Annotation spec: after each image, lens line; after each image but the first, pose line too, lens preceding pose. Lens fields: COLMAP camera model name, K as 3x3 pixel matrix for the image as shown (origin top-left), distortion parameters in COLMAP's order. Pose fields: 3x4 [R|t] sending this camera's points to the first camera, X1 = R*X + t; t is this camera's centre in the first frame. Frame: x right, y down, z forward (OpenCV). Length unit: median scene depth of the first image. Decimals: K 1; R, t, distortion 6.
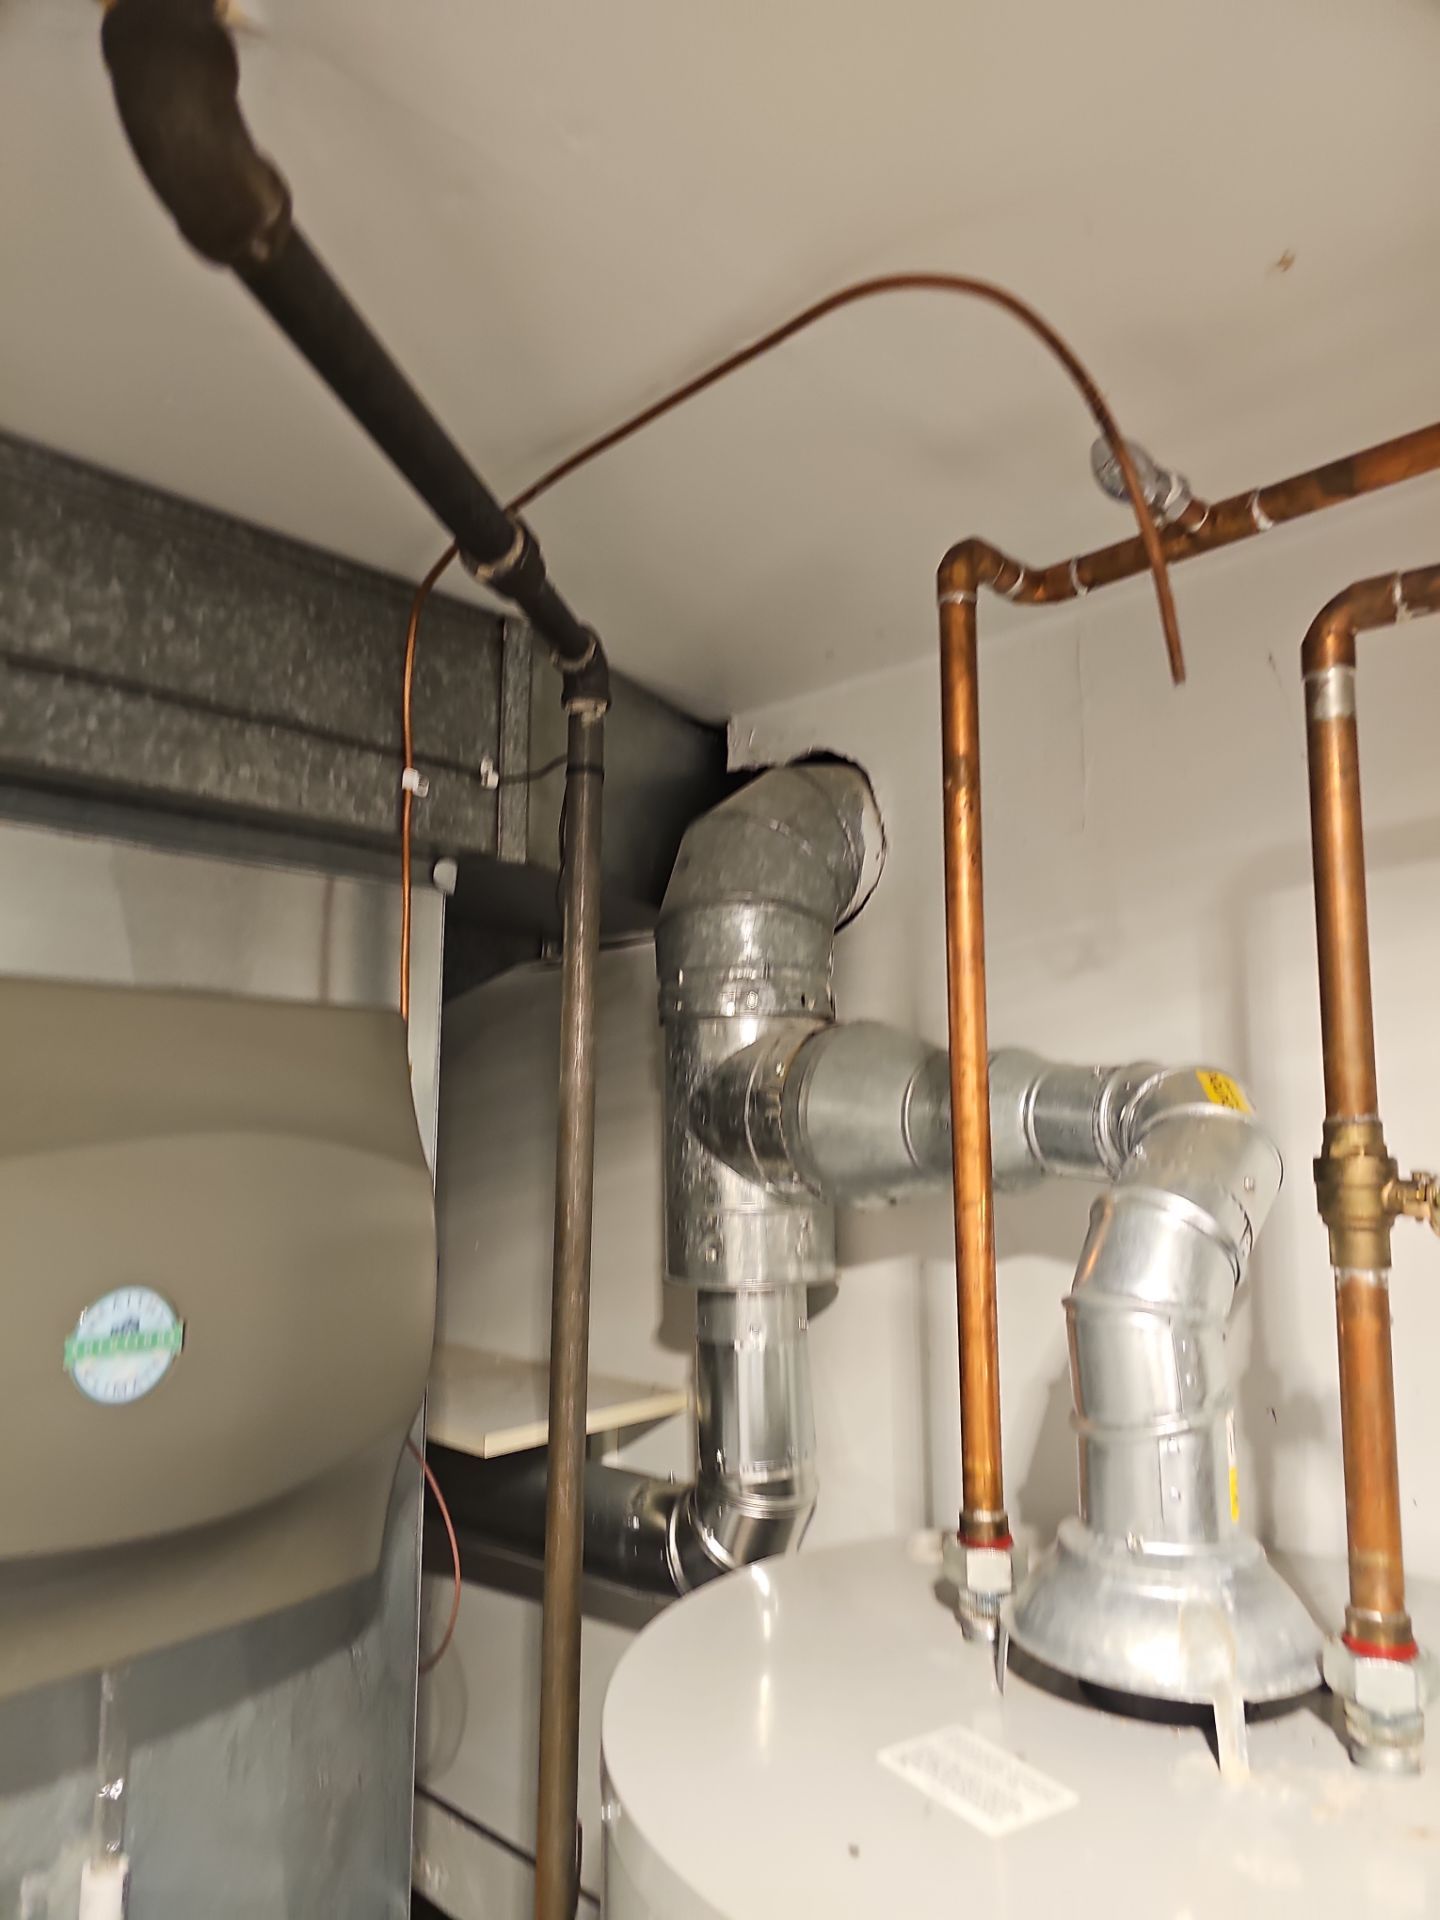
lens RADIAL K [[1290.2, 0, 708.2], [0, 1290.2, 973.7], [0, 0, 1]] dist [0.071388, -0.063091]
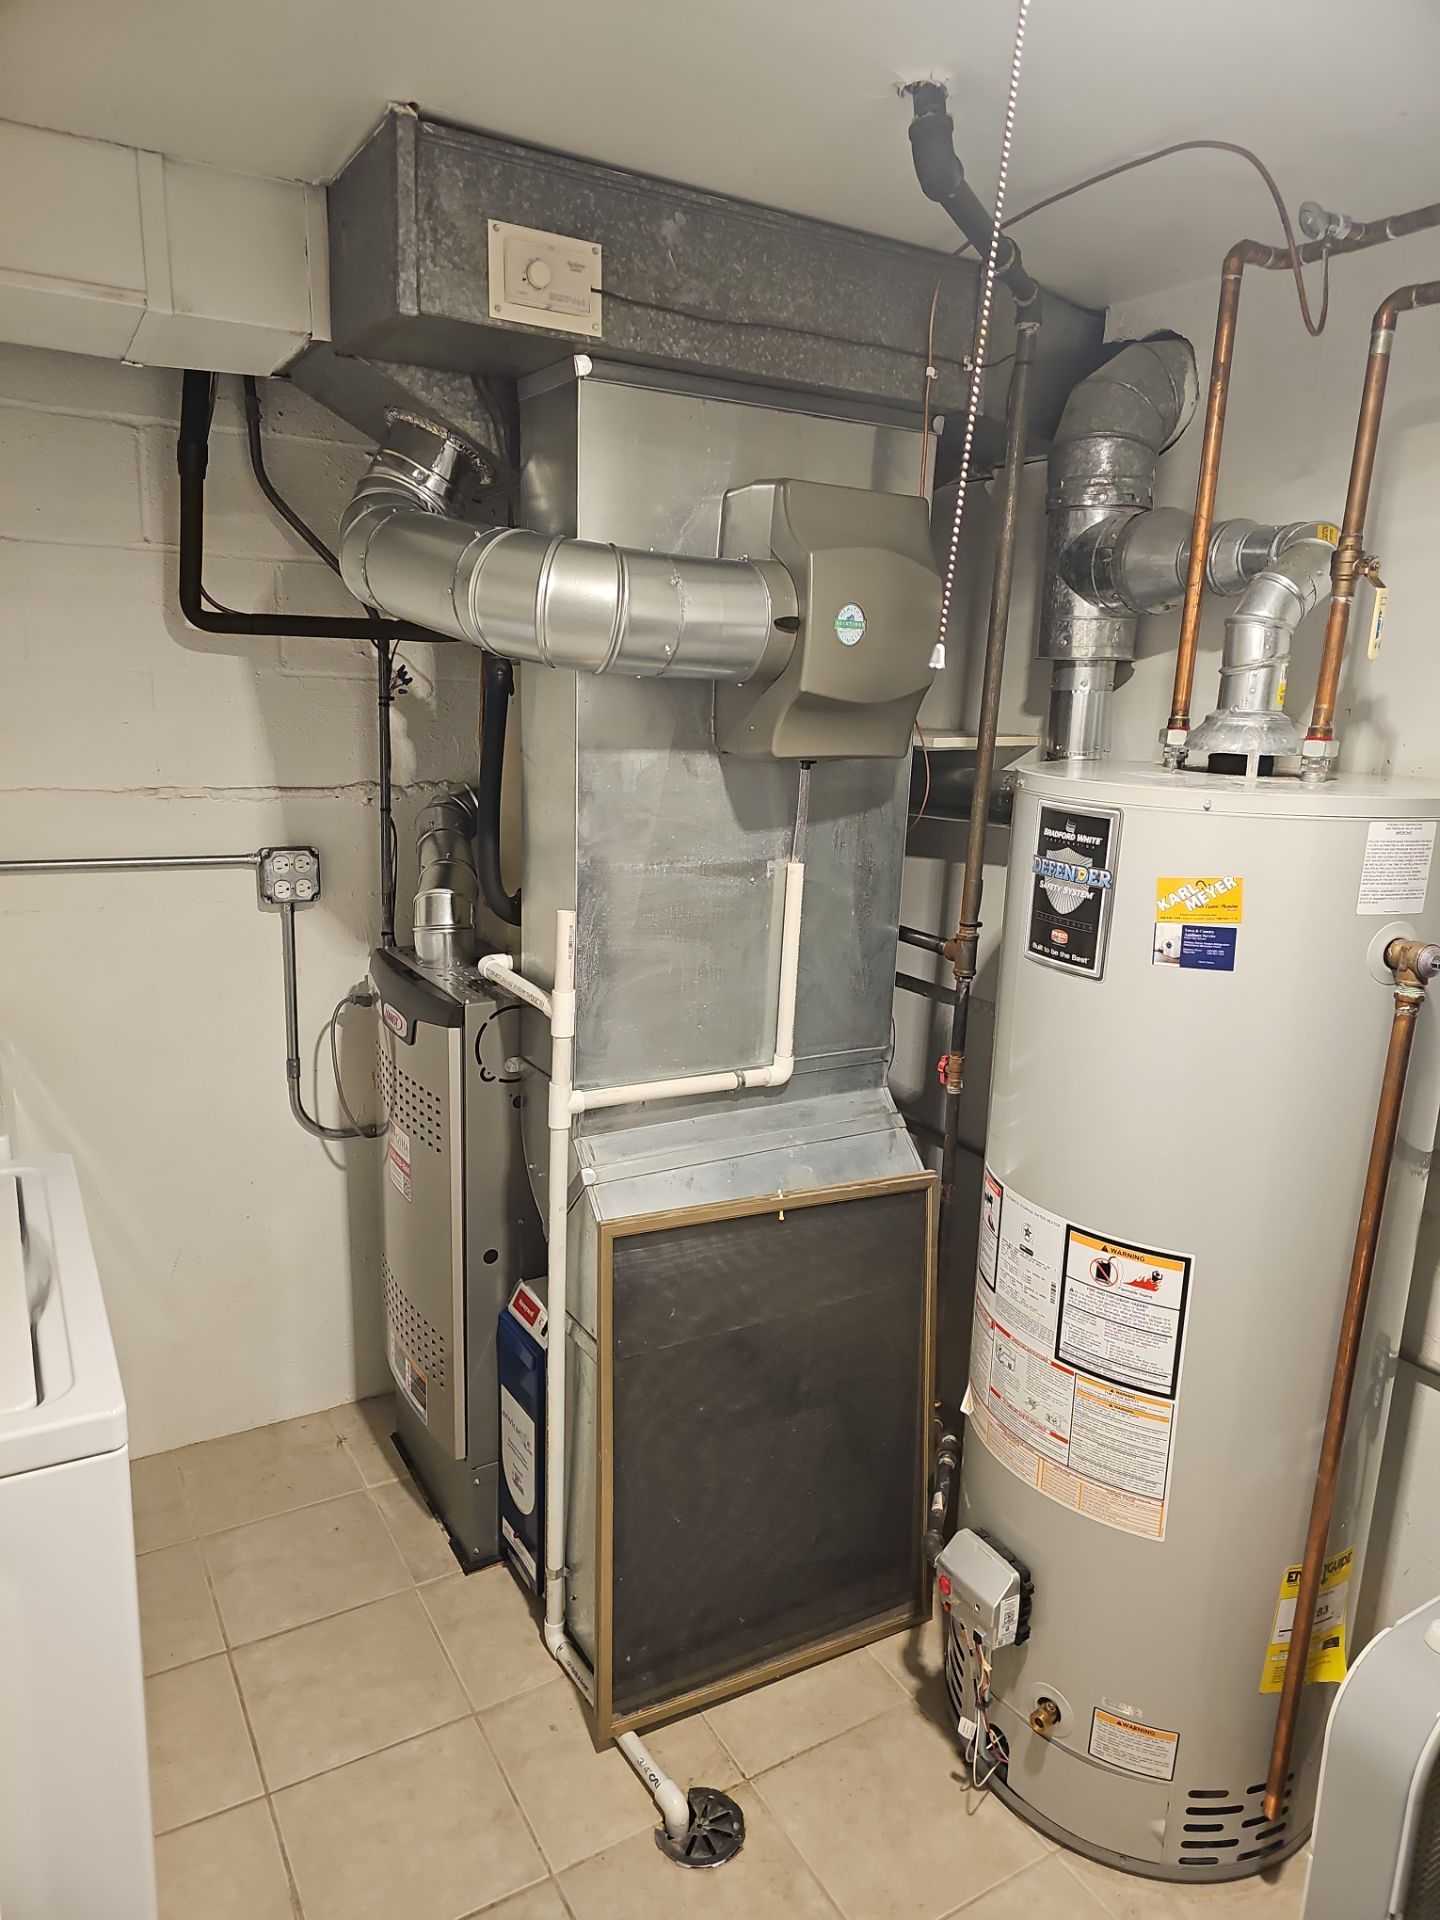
lens RADIAL K [[1290.2, 0, 708.2], [0, 1290.2, 973.7], [0, 0, 1]] dist [0.071388, -0.063091]
pose [[0.970855, 0.083837, -0.224525, -0.040495], [-0.002030, 0.939666, 0.342088, 0.027115], [0.239658, -0.331662, 0.912450, -1.170174]]
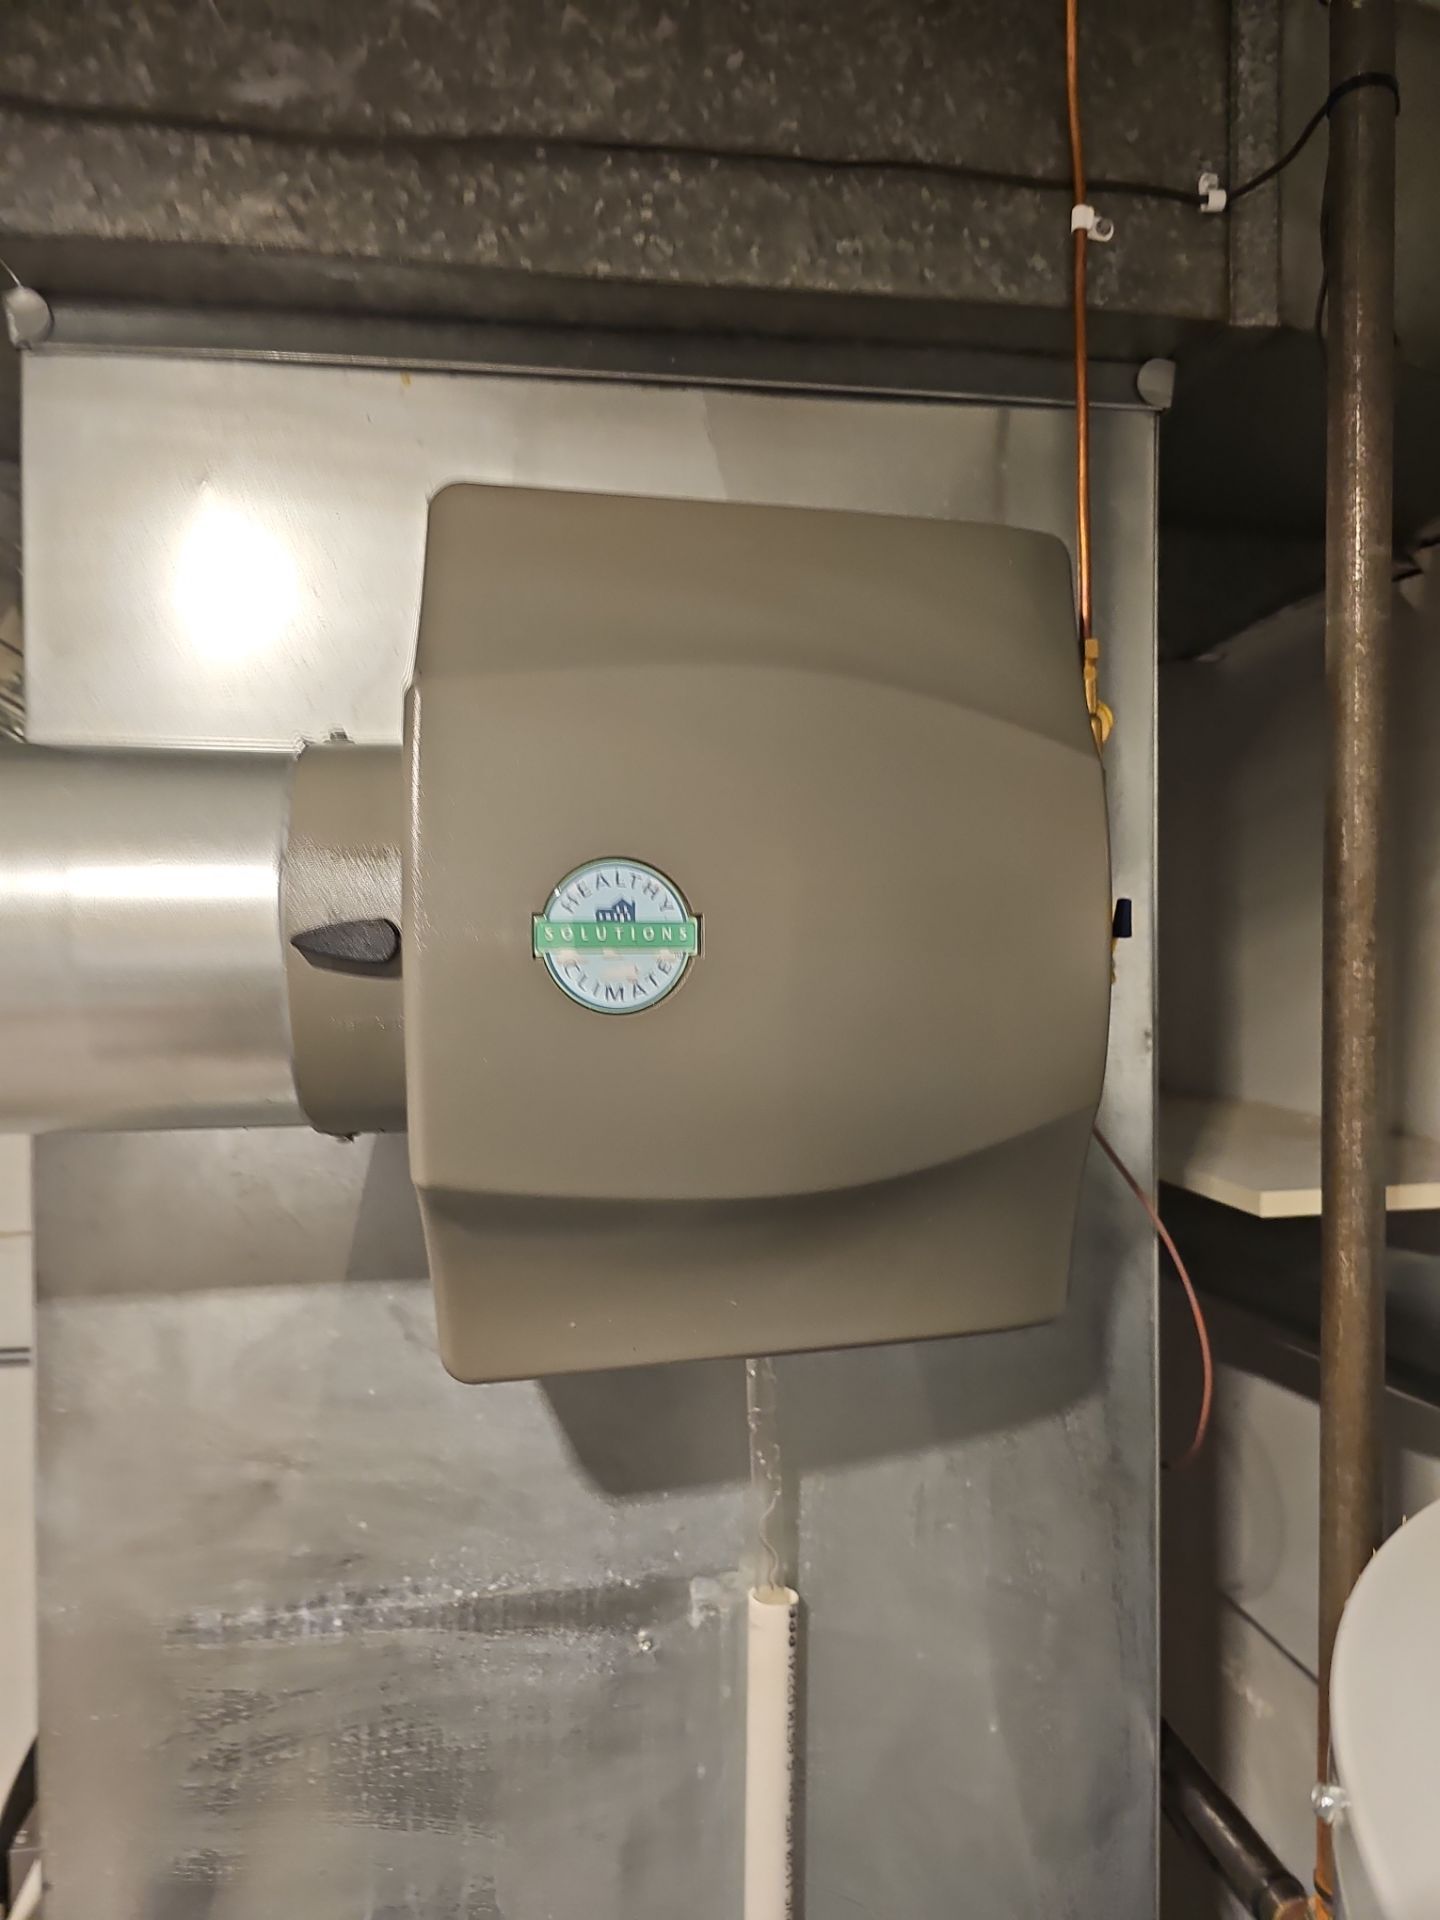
lens RADIAL K [[1322.3, 0, 723.0], [0, 1322.3, 974.7], [0, 0, 1]] dist [-0.001925, -0.004011]
pose [[0.810446, 0.002231, -0.585809, 0.021407], [0.080698, 0.990034, 0.115413, 0.146553], [0.580228, -0.140810, 0.802189, 0.288349]]
